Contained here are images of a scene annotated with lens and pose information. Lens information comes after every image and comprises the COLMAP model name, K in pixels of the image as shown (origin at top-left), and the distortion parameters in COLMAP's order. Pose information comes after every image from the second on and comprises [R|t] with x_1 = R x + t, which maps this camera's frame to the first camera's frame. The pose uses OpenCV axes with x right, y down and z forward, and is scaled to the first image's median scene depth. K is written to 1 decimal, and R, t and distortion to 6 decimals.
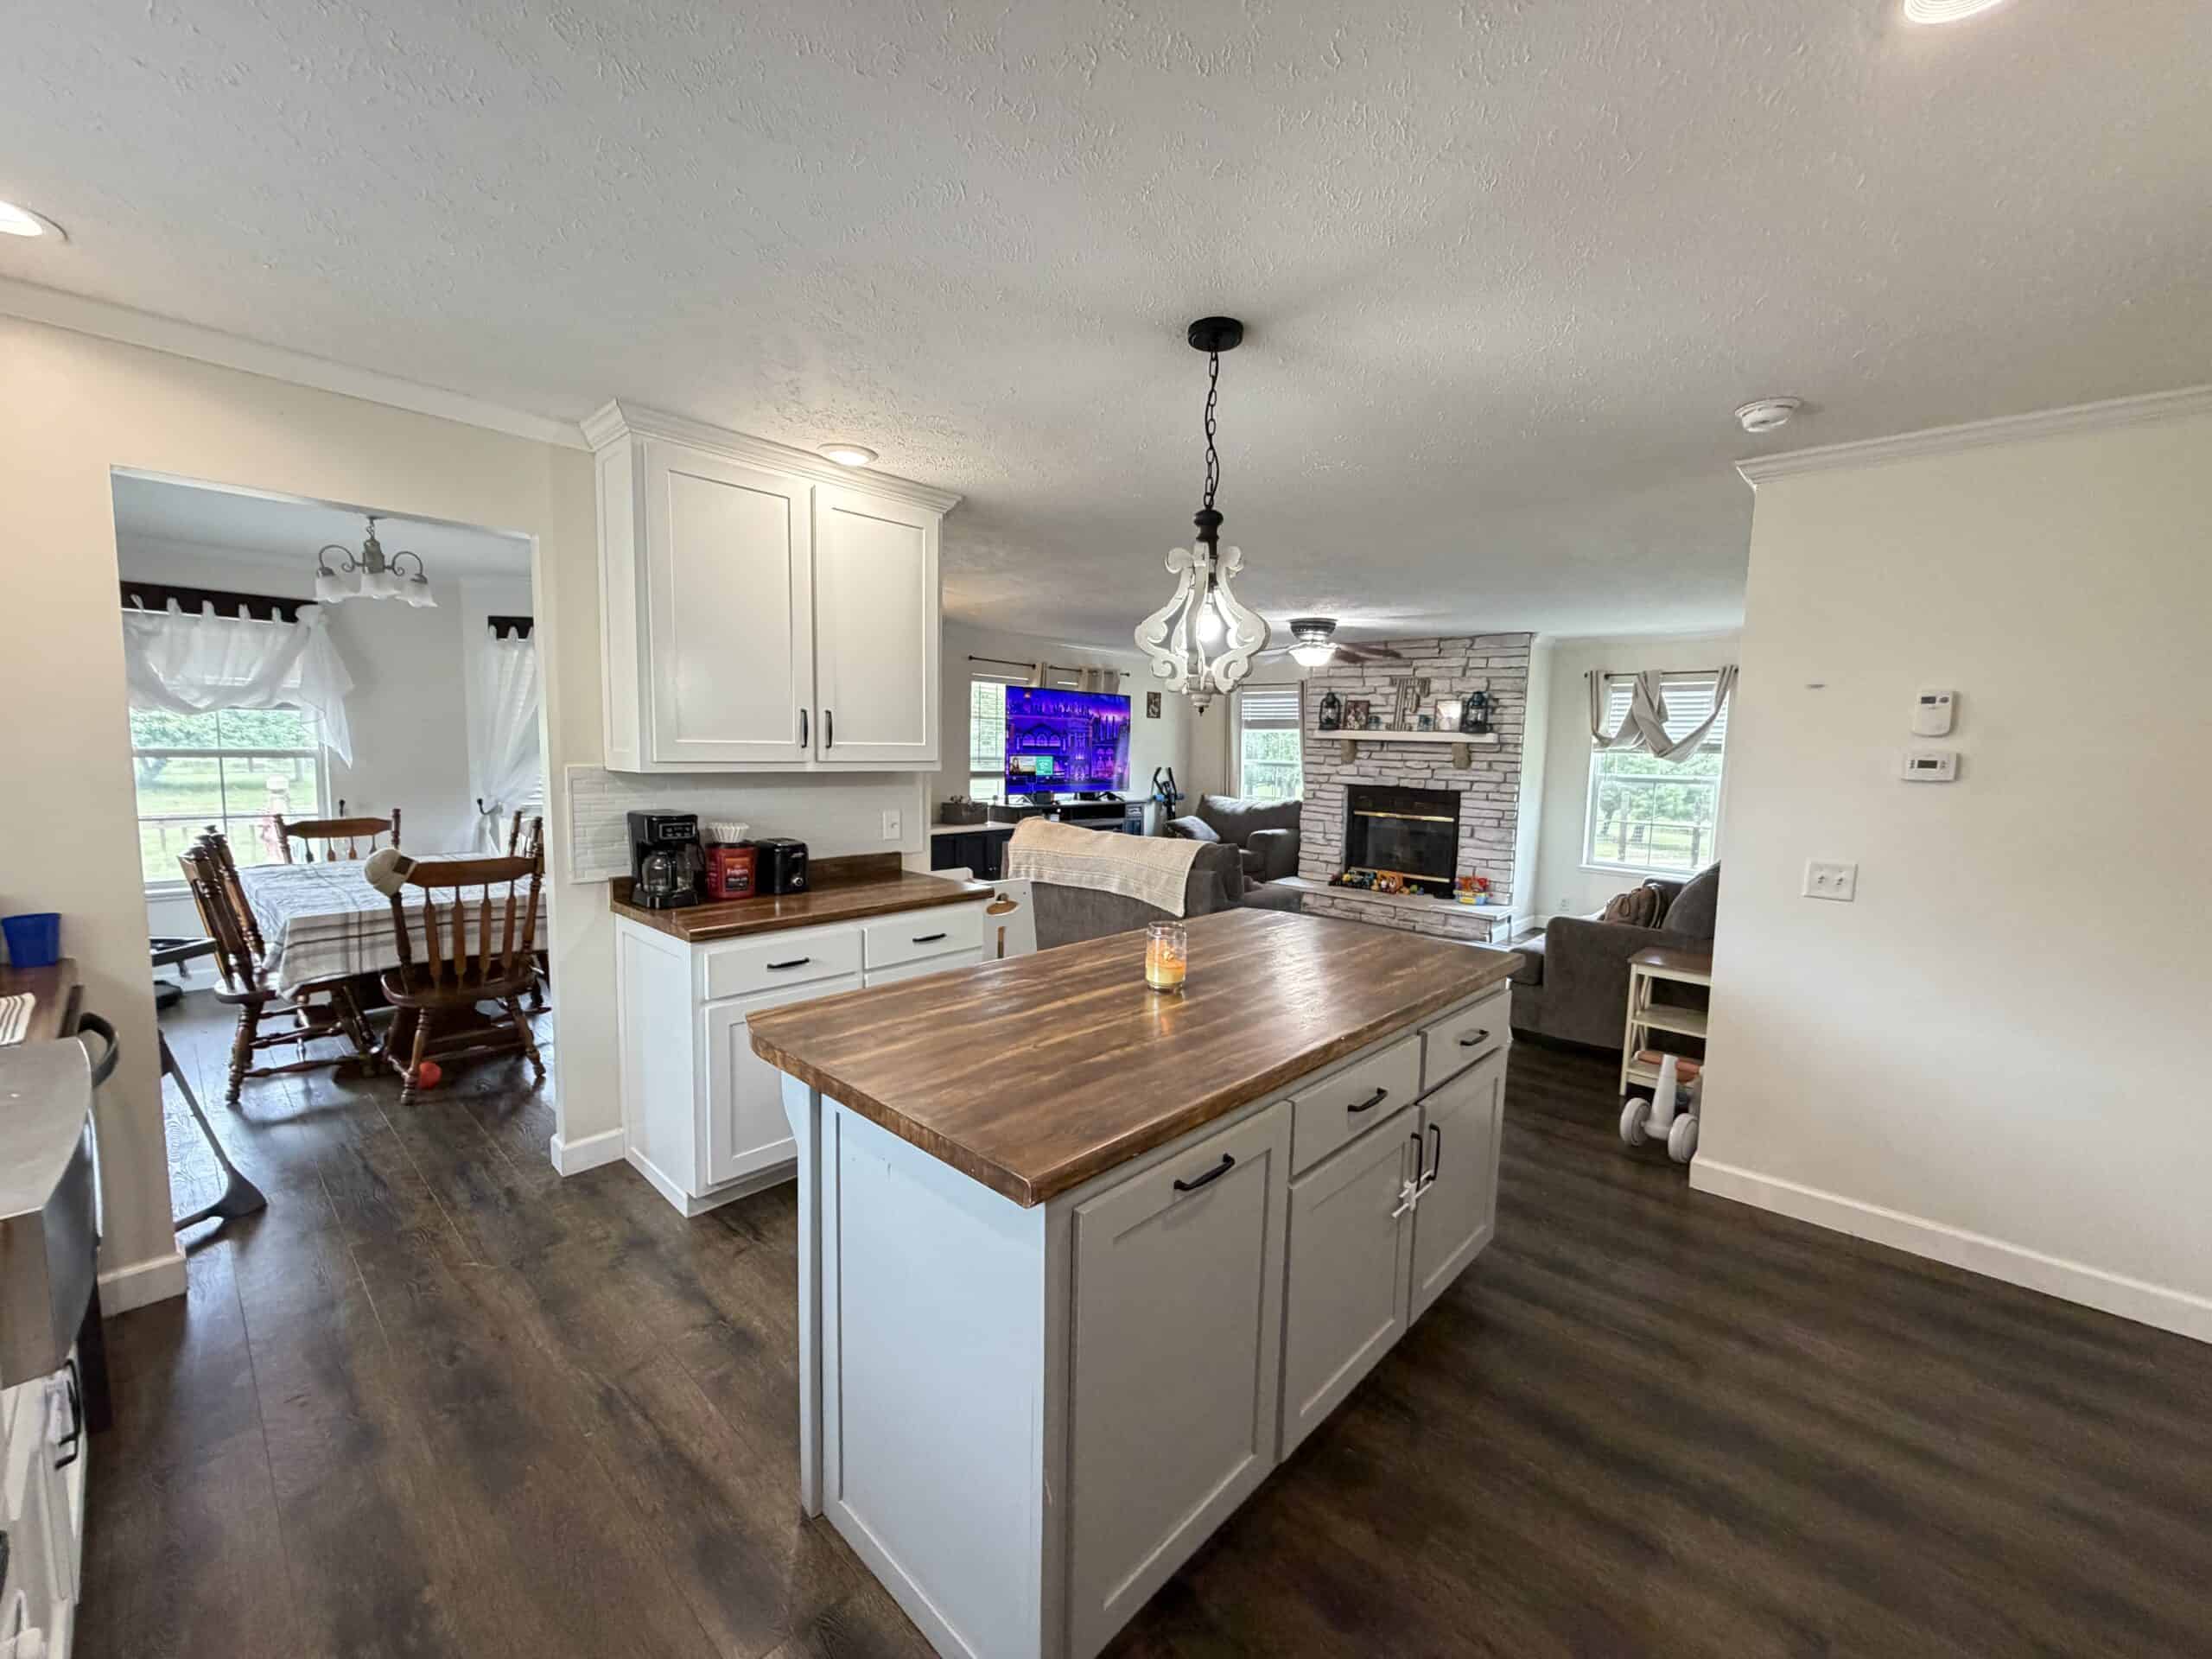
lens RADIAL K [[881.5, 0, 1100.4], [0, 881.5, 831.1], [0, 0, 1]] dist [0.000260, -0.000474]
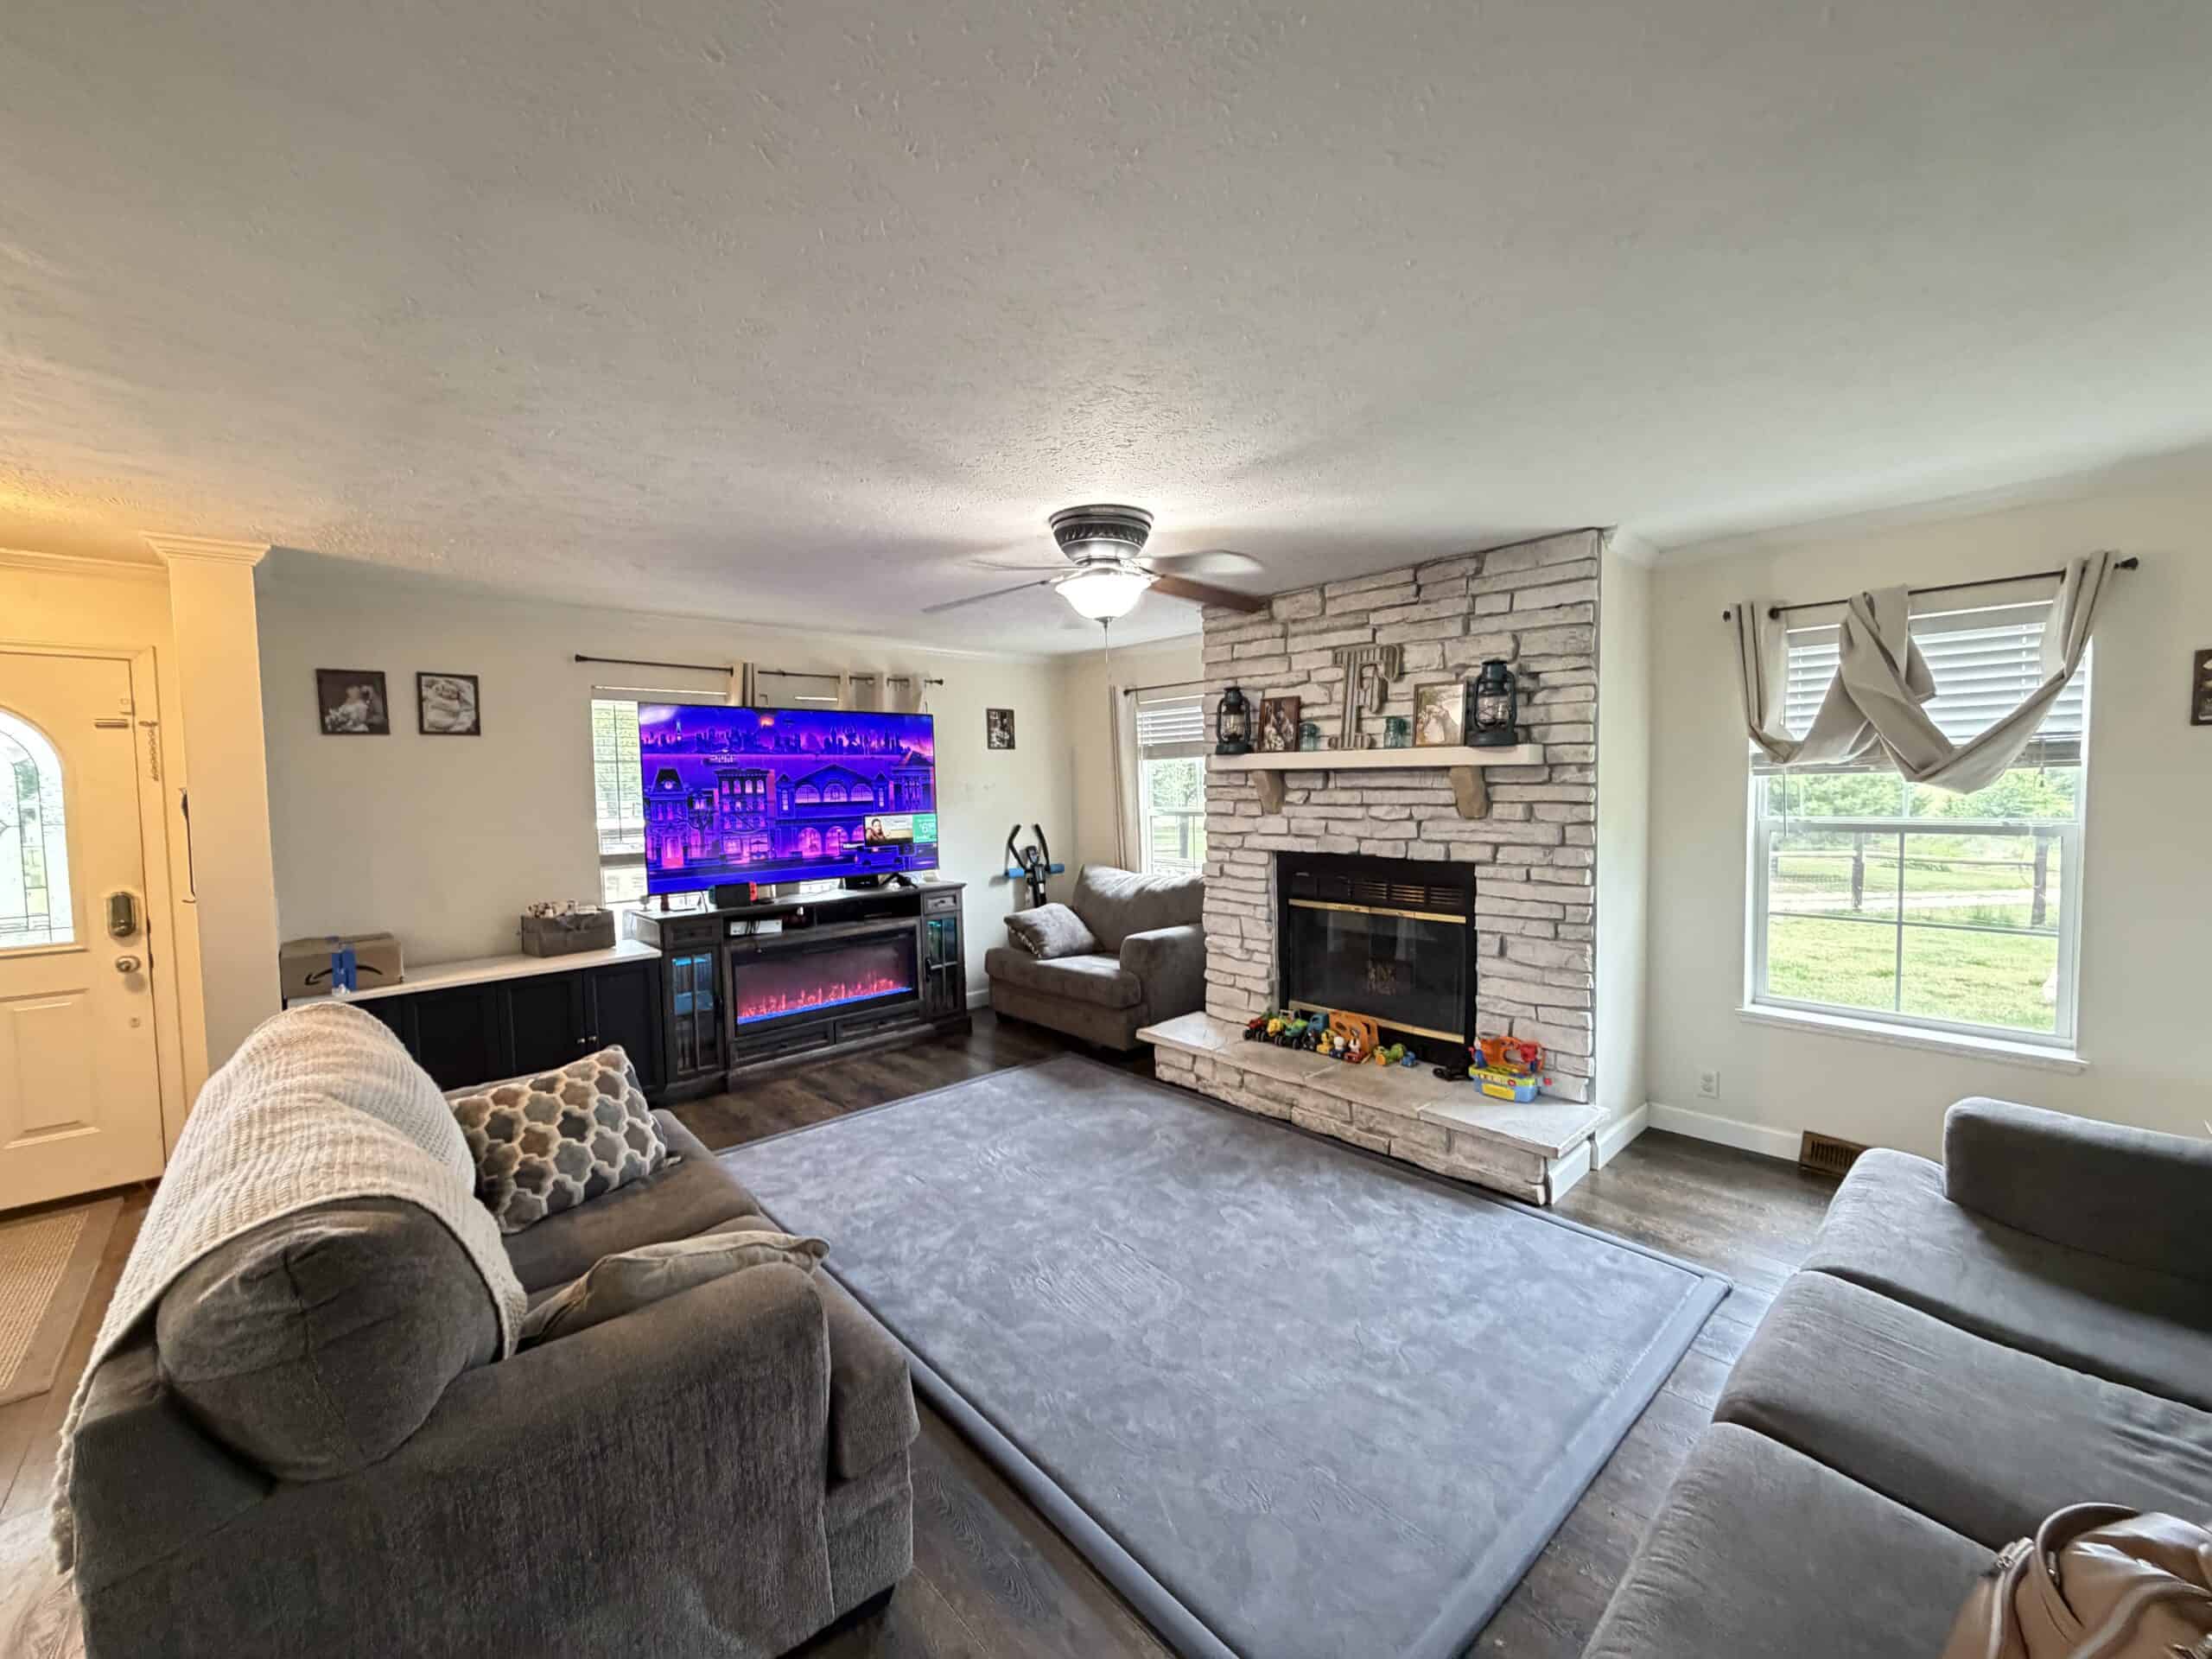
lens RADIAL K [[881.5, 0, 1100.4], [0, 881.5, 831.1], [0, 0, 1]] dist [0.000260, -0.000474]
pose [[0.994976, -0.039541, -0.091972, 0.235250], [0.035426, 0.998315, -0.045951, -0.046275], [0.093634, 0.042462, 0.994701, 0.464671]]
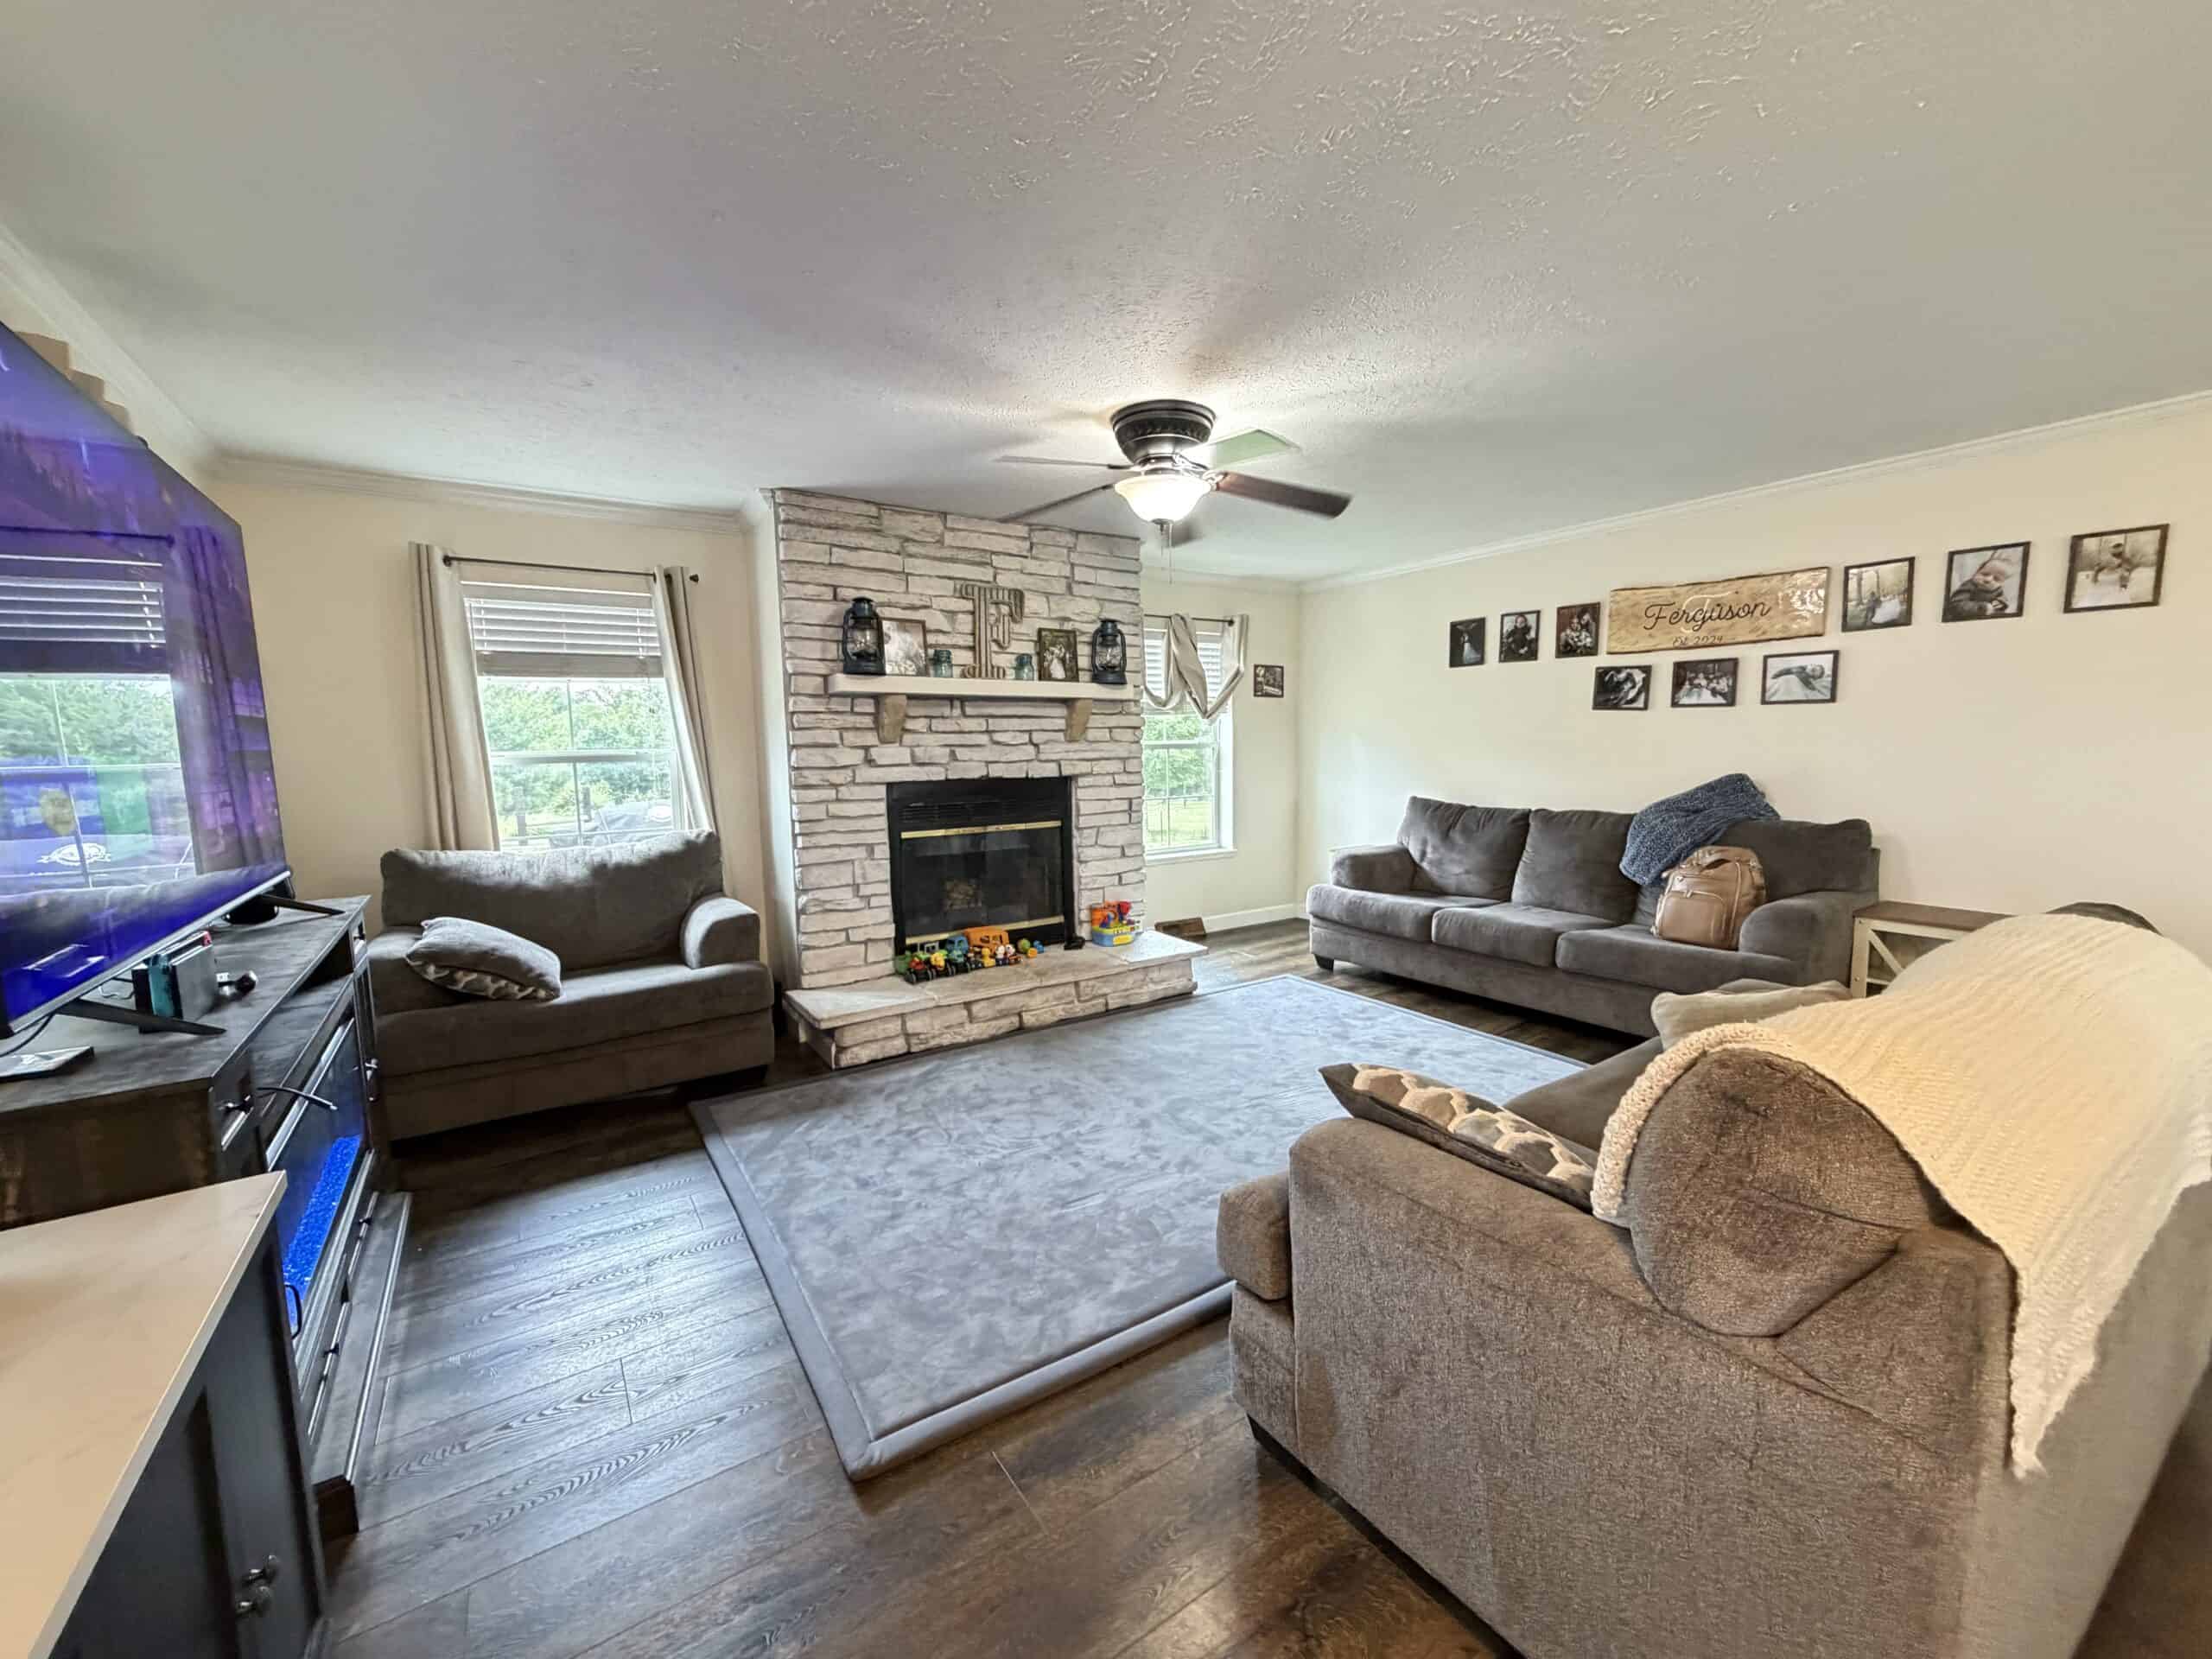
lens RADIAL K [[881.5, 0, 1100.4], [0, 881.5, 831.1], [0, 0, 1]] dist [0.000260, -0.000474]
pose [[0.242024, -0.129611, 0.961575, -0.197548], [0.119804, 0.987446, 0.102944, -0.066959], [-0.962846, 0.090285, 0.254513, 0.792247]]
